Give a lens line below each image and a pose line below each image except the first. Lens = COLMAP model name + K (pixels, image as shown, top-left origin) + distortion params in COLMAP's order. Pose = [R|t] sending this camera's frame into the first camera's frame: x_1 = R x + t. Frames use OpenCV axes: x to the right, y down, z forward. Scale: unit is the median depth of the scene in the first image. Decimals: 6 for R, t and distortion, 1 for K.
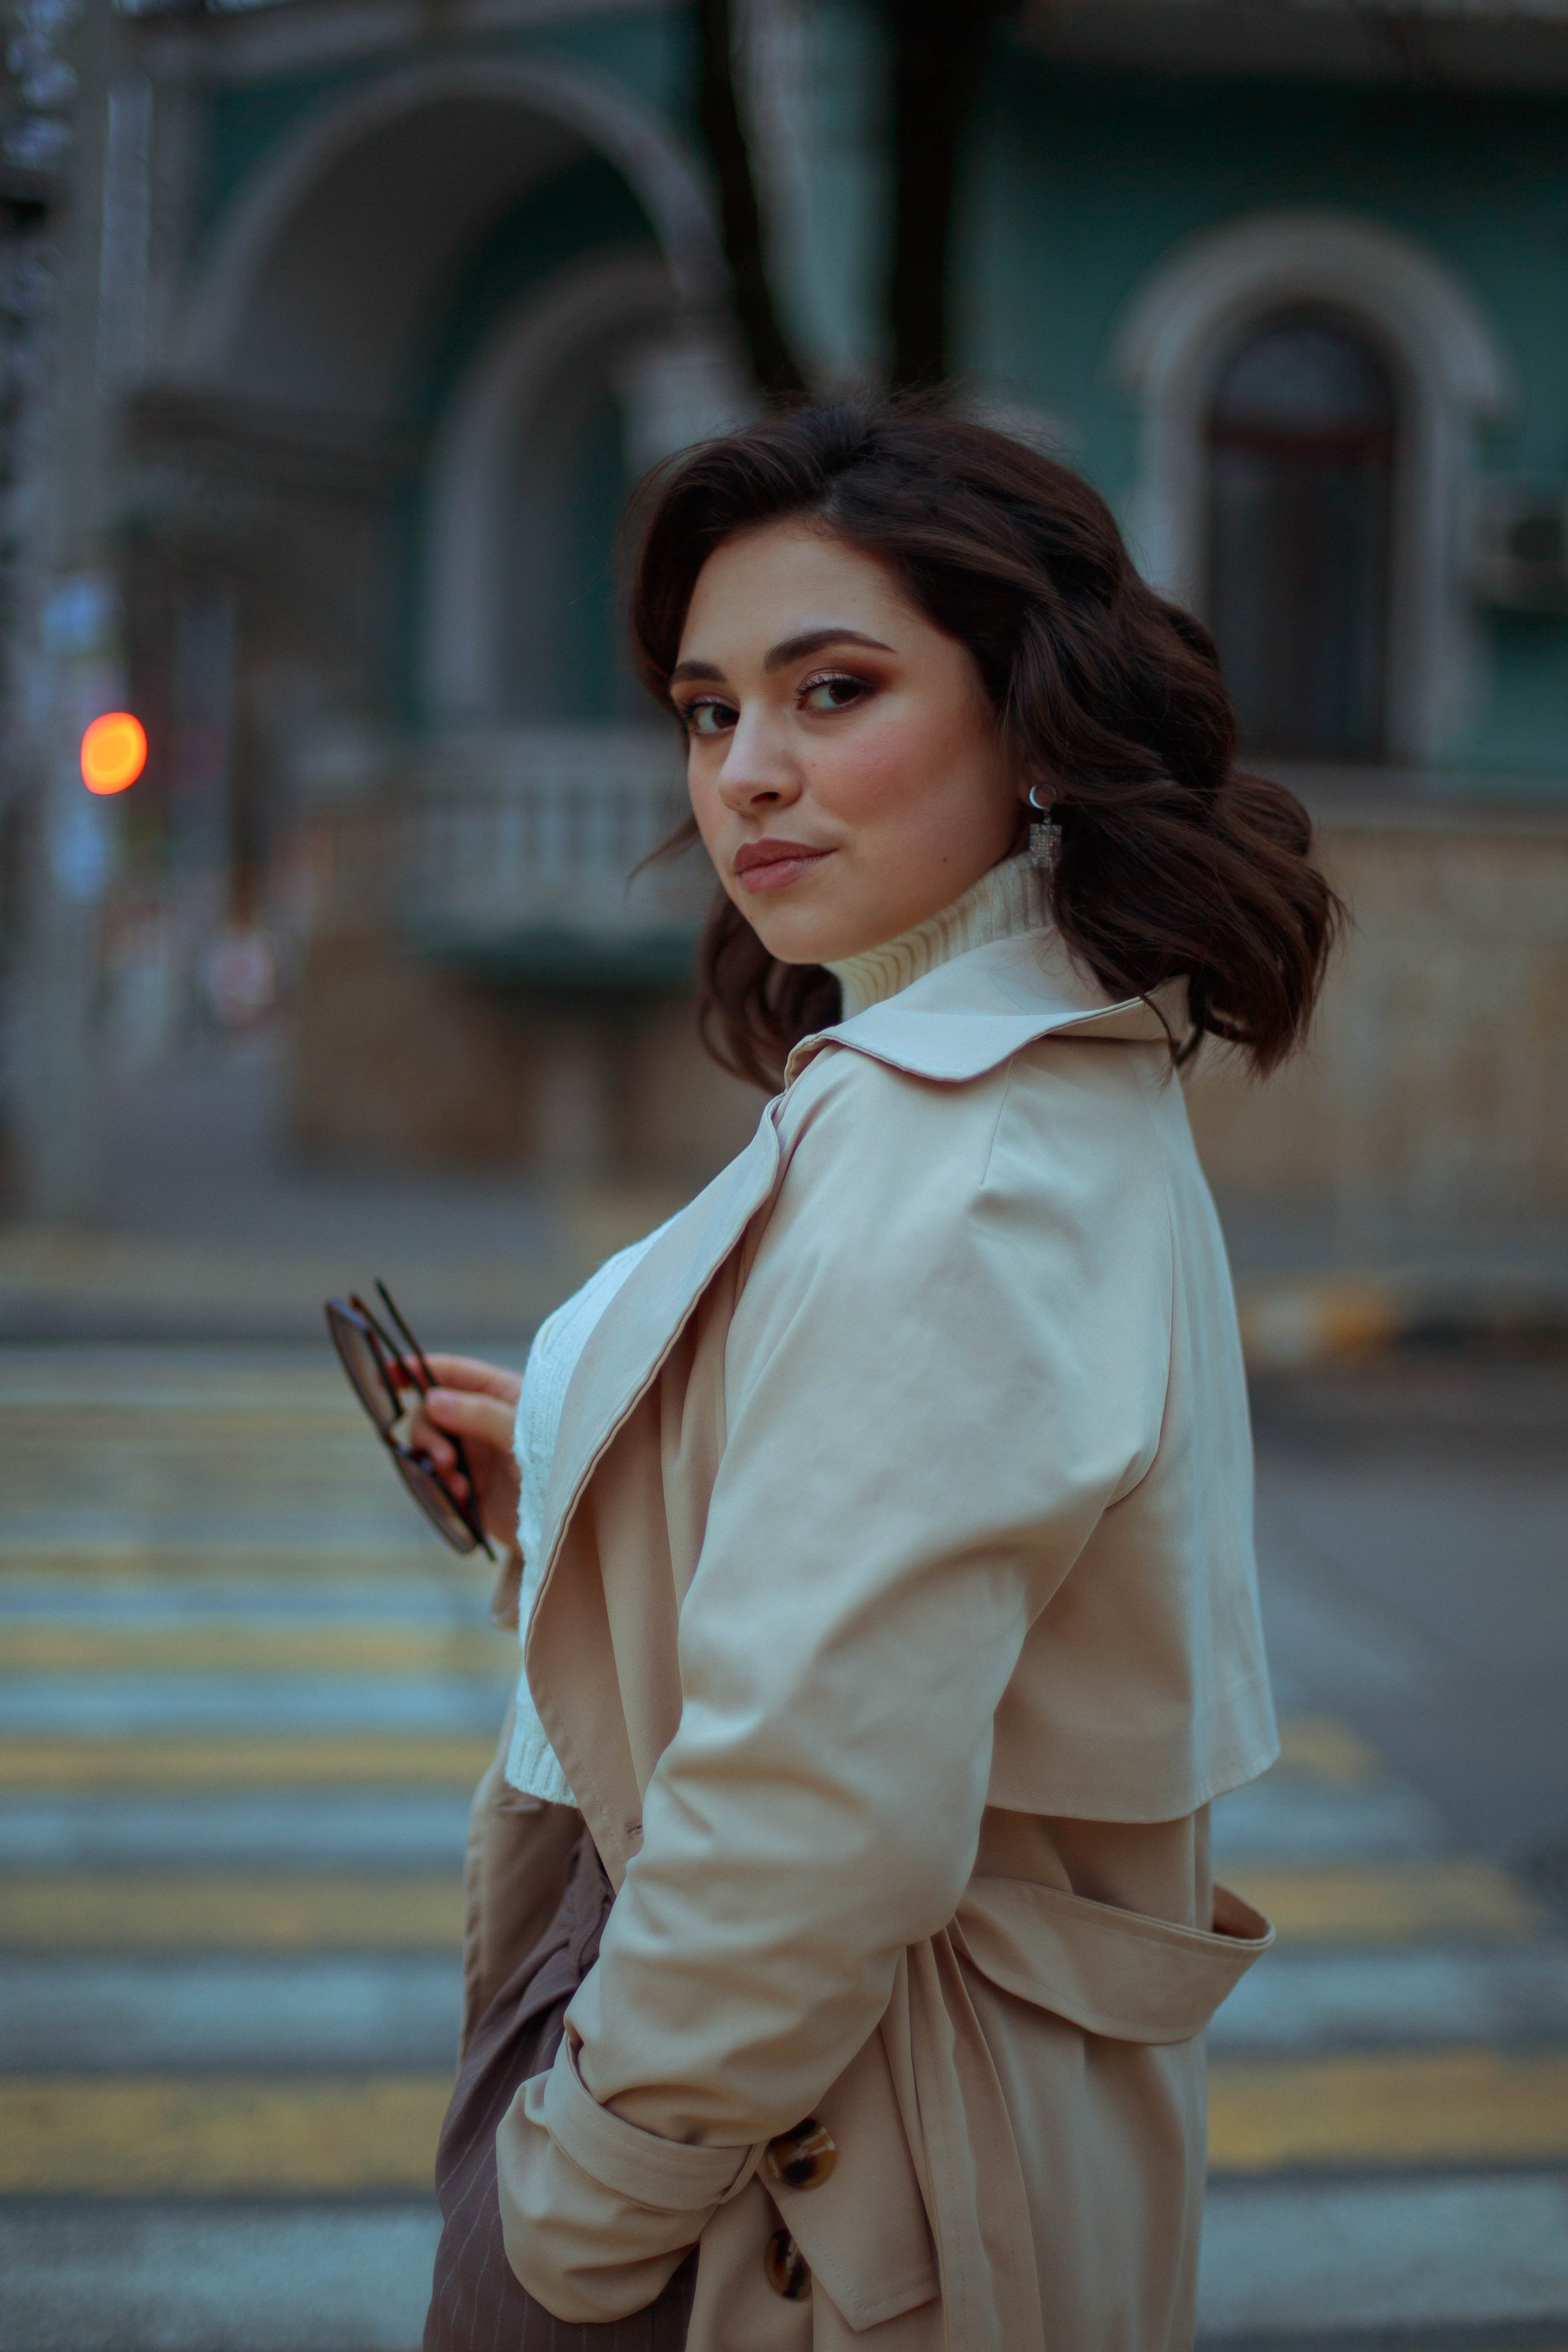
lens RADIAL K [[3362.3, 0, 784.0], [0, 3362.3, 1176.0], [0, 0, 1]] dist [0.001462, -0.009698]
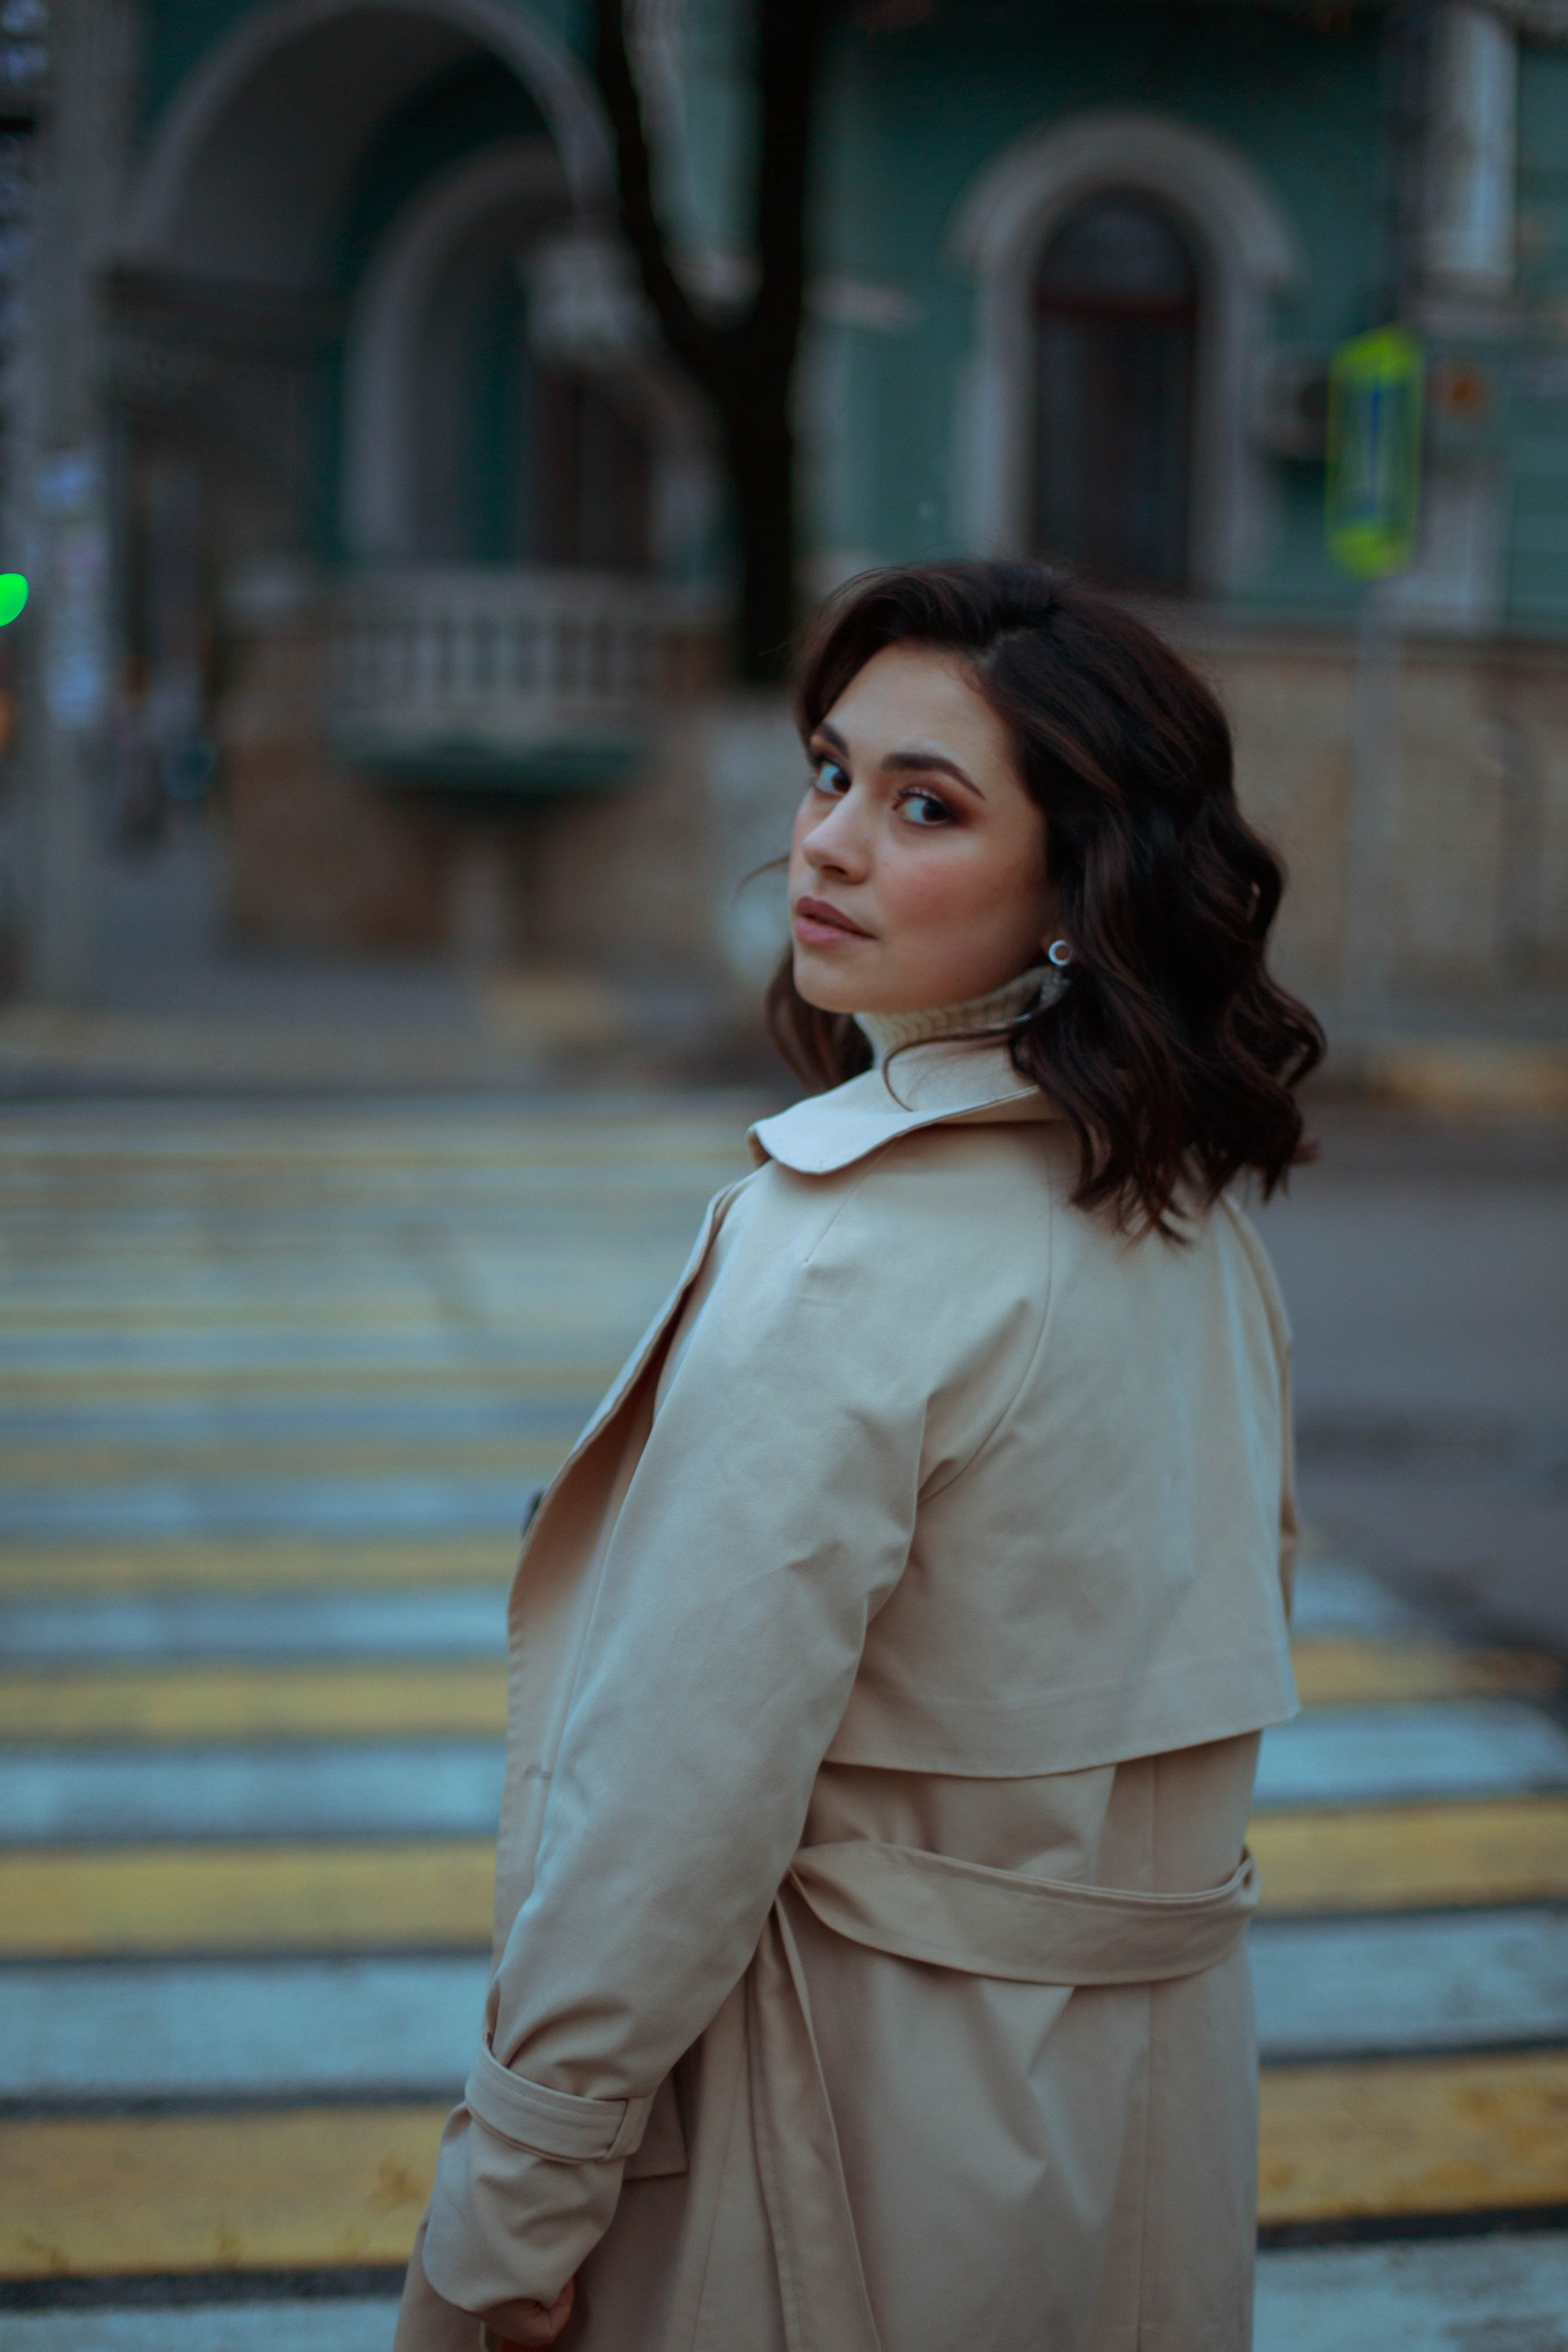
lens RADIAL K [[3348.1, 0, 784.0], [0, 3348.1, 1176.0], [0, 0, 1]] dist [-0.254590, -0.009188]
pose [[0.999210, -0.008274, 0.038876, -0.005226], [0.005655, 0.997737, 0.066999, -0.001134], [-0.039342, -0.066726, 0.996995, -0.132696]]
